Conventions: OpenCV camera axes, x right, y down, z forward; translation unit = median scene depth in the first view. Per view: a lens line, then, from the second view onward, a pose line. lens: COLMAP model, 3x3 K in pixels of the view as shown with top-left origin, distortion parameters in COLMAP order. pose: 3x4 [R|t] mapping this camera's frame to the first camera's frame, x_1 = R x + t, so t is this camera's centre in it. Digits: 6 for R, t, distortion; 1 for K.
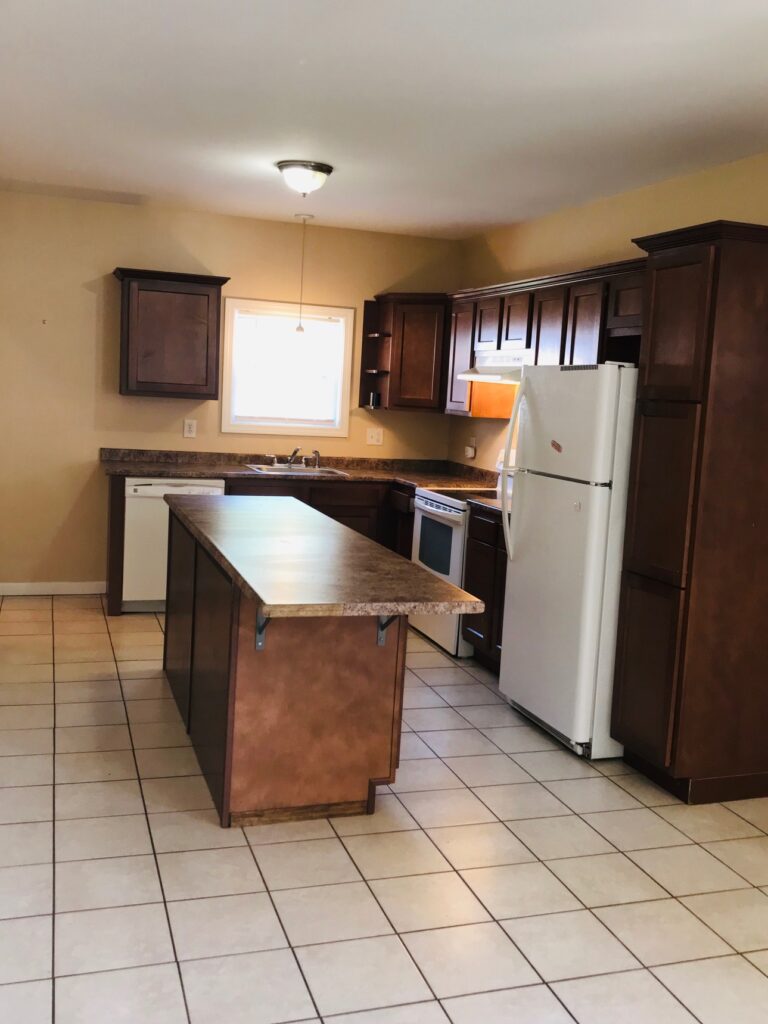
lens RADIAL K [[1006.9, 0, 411.7], [0, 1006.9, 509.4], [0, 0, 1]] dist [0.020488, 0.000000]
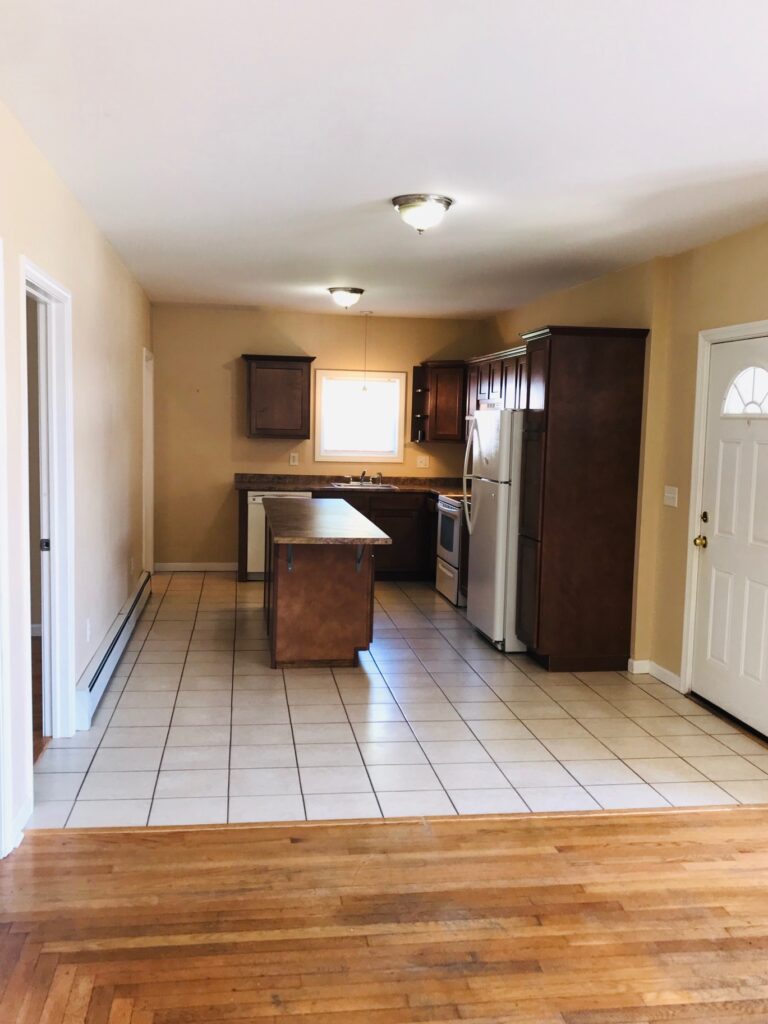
lens RADIAL K [[1006.9, 0, 413.1], [0, 1006.9, 537.2], [0, 0, 1]] dist [0.020488, 0.000000]
pose [[0.983401, -0.011757, -0.181064, 0.247958], [0.009605, 0.999873, -0.012756, 0.062050], [0.181191, 0.010805, 0.983389, -0.473945]]
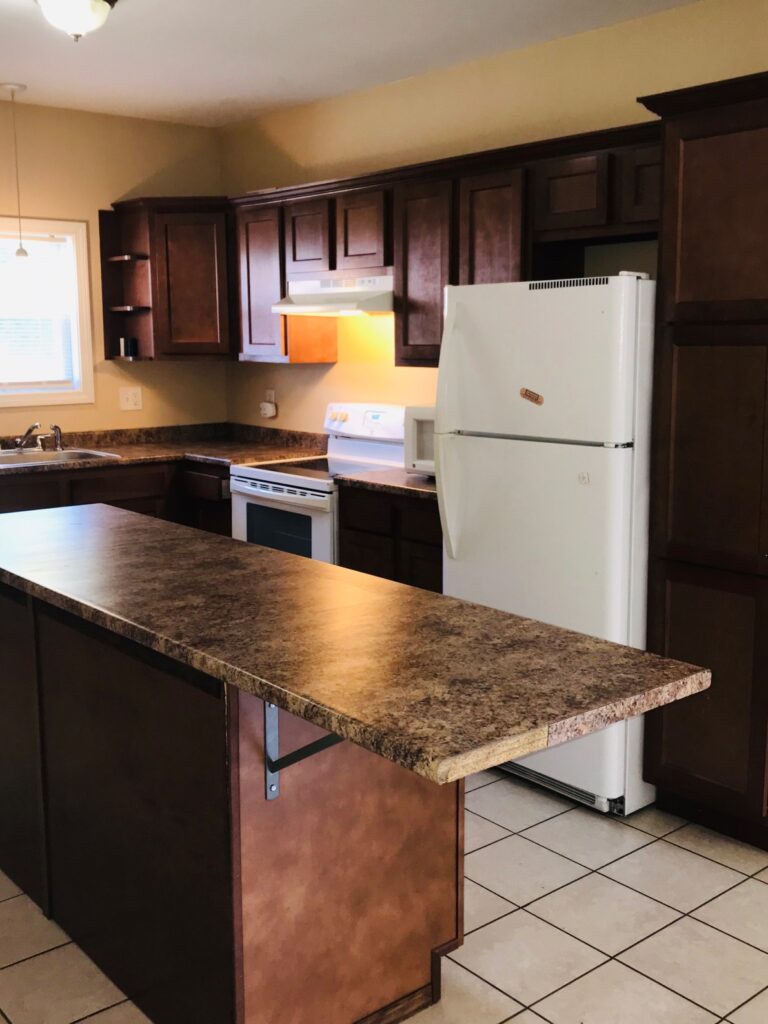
lens RADIAL K [[1067.8, 0, 391.4], [0, 1067.8, 506.7], [0, 0, 1]] dist [-0.009119, 0.000000]
pose [[0.930354, -0.116762, 0.347573, -0.170088], [0.098394, 0.992675, 0.070103, -0.037099], [-0.353213, -0.031022, 0.935029, 0.252015]]
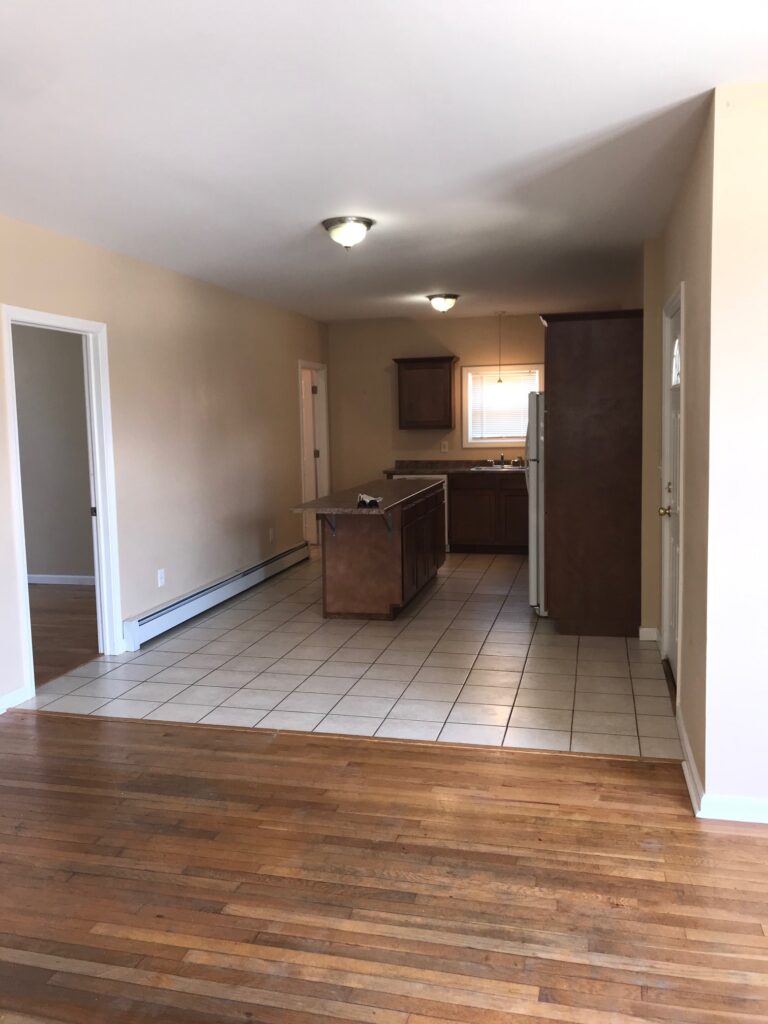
lens RADIAL K [[940.0, 0, 391.8], [0, 940.0, 517.3], [0, 0, 1]] dist [0.019913, -0.032112]
pose [[0.816326, -0.012971, -0.577446, 0.700071], [-0.001598, 0.999693, -0.024714, 0.087820], [0.577589, 0.021098, 0.816055, -0.376510]]
